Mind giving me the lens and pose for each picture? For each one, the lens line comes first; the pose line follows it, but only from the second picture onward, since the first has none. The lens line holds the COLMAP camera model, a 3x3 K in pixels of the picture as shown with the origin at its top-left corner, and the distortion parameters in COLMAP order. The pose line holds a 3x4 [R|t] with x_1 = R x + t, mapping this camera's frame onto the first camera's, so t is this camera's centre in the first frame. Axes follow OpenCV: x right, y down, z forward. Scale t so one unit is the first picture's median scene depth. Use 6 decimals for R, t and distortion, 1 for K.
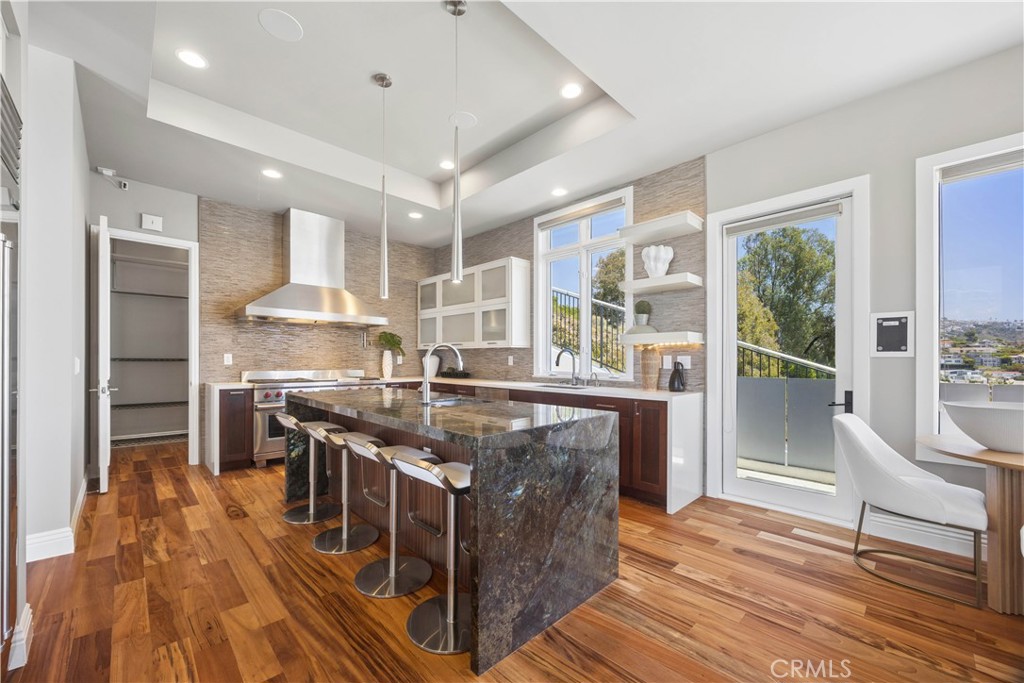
lens RADIAL K [[396.4, 0, 512.8], [0, 396.4, 359.0], [0, 0, 1]] dist [-0.002588, -0.000174]
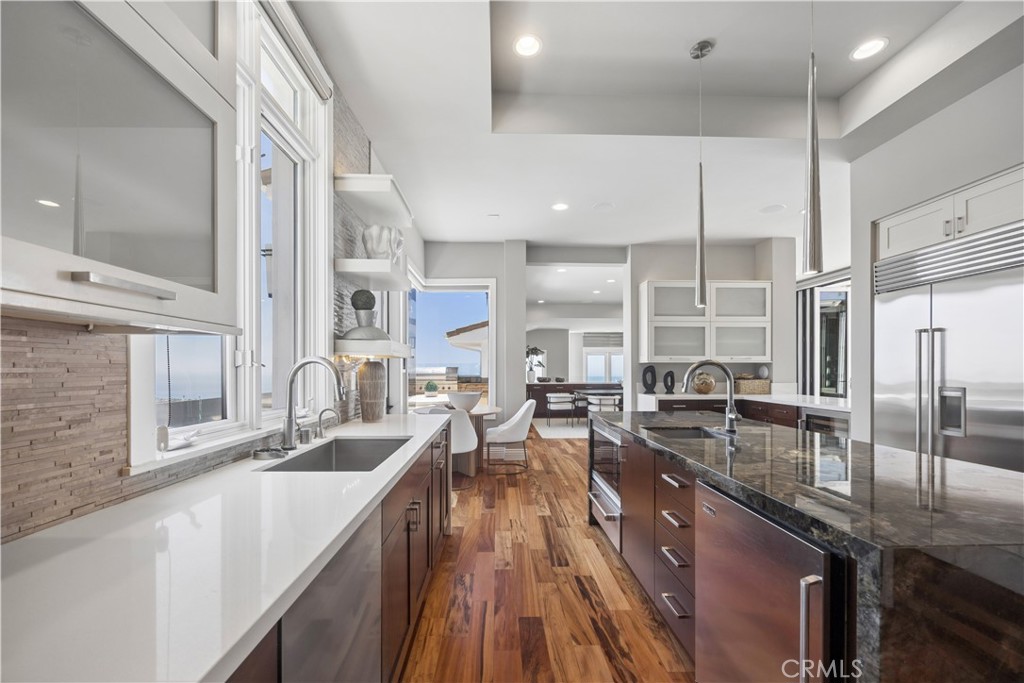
lens RADIAL K [[401.3, 0, 503.1], [0, 401.3, 342.3], [0, 0, 1]] dist [-0.001726, -0.000065]
pose [[-0.729953, 0.058941, 0.680951, -0.340247], [0.013819, 0.997344, -0.071514, -0.005165], [-0.683357, -0.042792, -0.728829, 1.436905]]
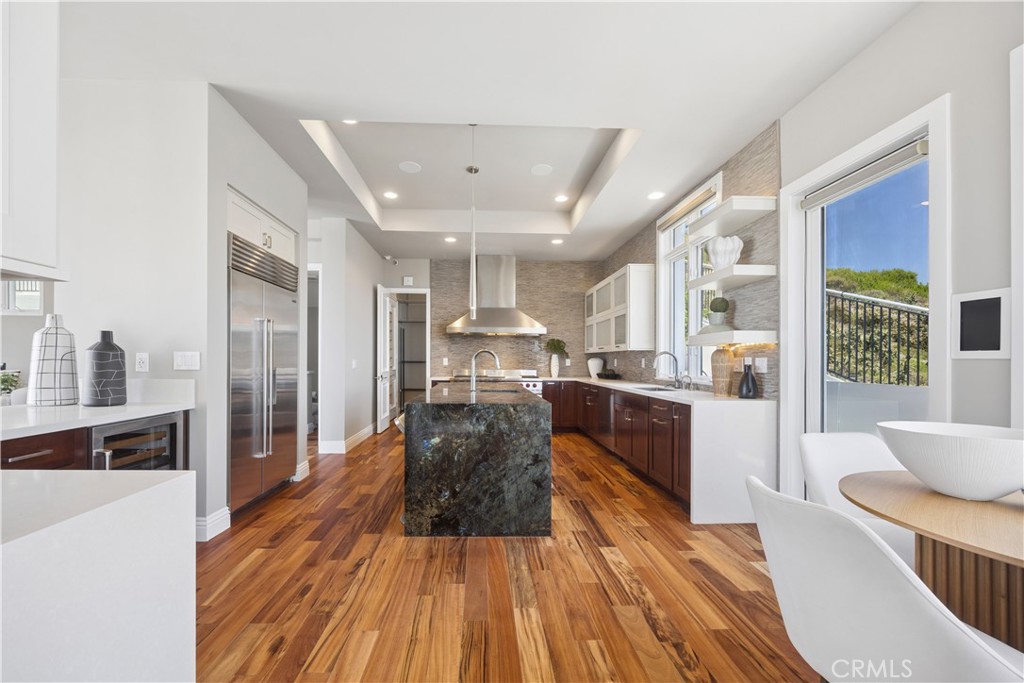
lens RADIAL K [[399.4, 0, 493.4], [0, 399.4, 359.8], [0, 0, 1]] dist [-0.000428, -0.000128]
pose [[0.741433, -0.001388, -0.671025, 0.603058], [-0.002578, 0.999985, -0.004917, 0.002197], [0.671022, 0.005375, 0.741418, -0.033832]]
